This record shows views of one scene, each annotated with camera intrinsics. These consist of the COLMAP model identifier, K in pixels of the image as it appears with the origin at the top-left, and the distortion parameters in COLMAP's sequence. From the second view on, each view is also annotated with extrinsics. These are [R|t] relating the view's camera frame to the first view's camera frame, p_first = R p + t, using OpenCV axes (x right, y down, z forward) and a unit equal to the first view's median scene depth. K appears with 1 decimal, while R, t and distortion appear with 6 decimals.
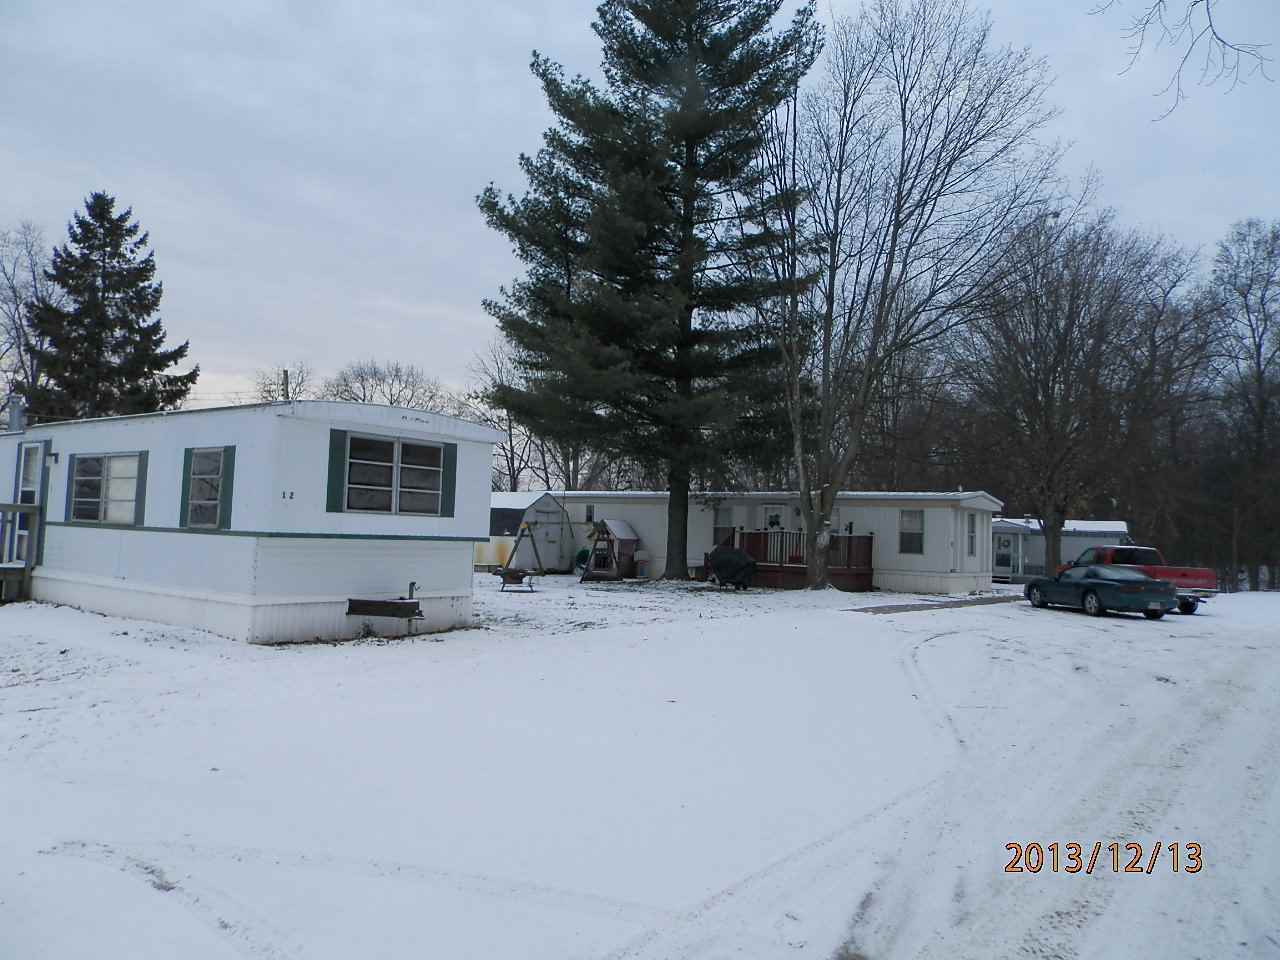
lens RADIAL K [[932.9, 0, 640.0], [0, 932.9, 480.0], [0, 0, 1]] dist [-0.004036, -0.003060]
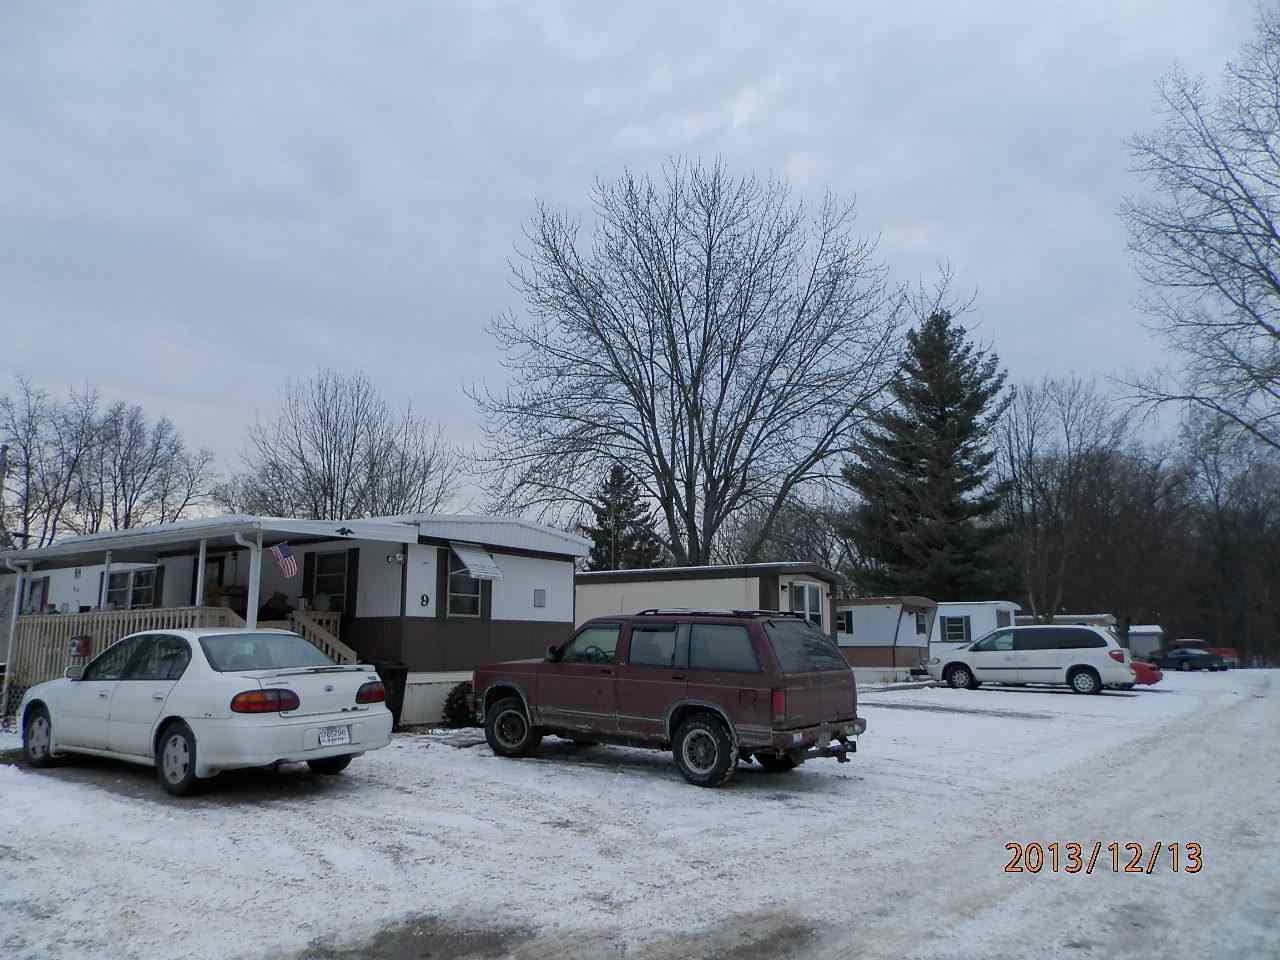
lens RADIAL K [[932.9, 0, 640.0], [0, 932.9, 480.0], [0, 0, 1]] dist [-0.004036, -0.003060]
pose [[0.998295, -0.029996, 0.050070, -0.452274], [0.035826, 0.992137, -0.119919, -0.043224], [-0.046079, 0.121509, 0.991520, -0.592087]]
